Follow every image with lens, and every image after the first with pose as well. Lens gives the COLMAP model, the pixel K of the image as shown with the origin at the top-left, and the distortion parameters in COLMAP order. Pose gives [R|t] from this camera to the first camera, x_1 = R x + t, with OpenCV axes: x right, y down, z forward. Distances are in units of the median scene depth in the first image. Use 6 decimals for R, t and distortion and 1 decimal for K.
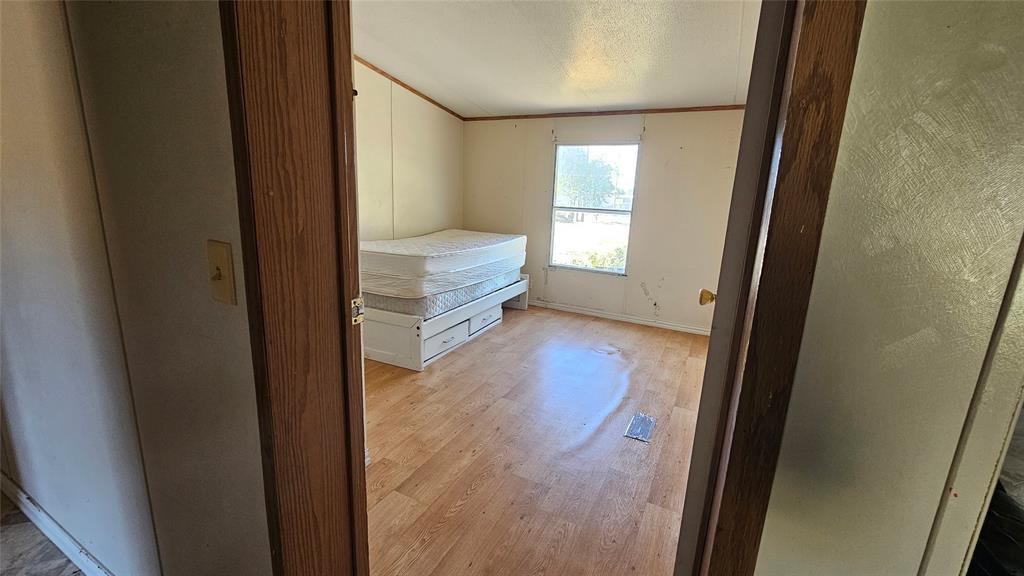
lens RADIAL K [[423.3, 0, 511.0], [0, 423.3, 285.2], [0, 0, 1]] dist [-0.003948, 0.001025]
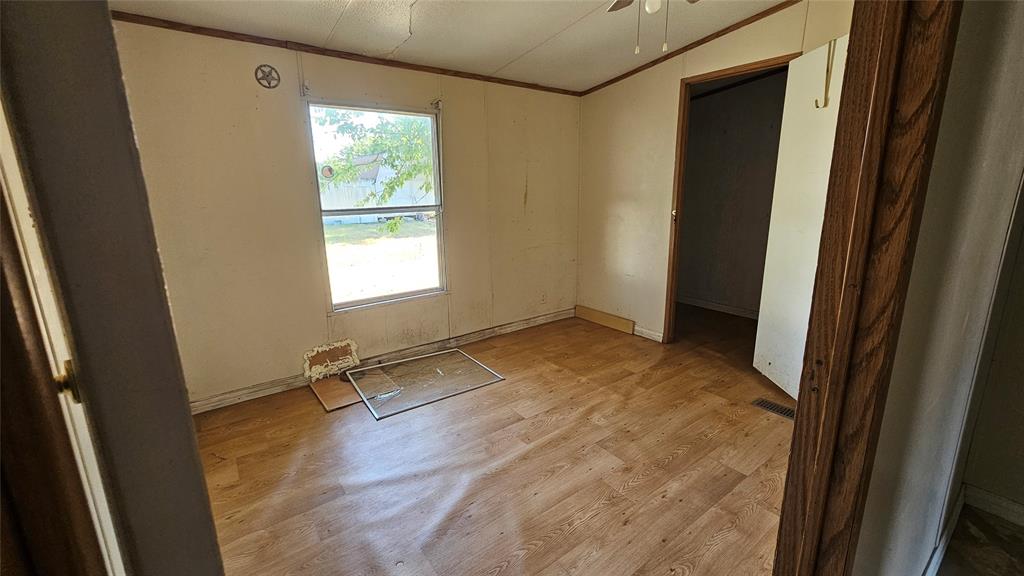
lens RADIAL K [[423.3, 0, 509.6], [0, 423.3, 285.7], [0, 0, 1]] dist [-0.003948, 0.001025]
pose [[-0.901098, -0.121552, 0.416231, -0.109827], [0.074214, 0.902511, 0.424225, -0.349569], [-0.427218, 0.413159, -0.804229, 1.615025]]
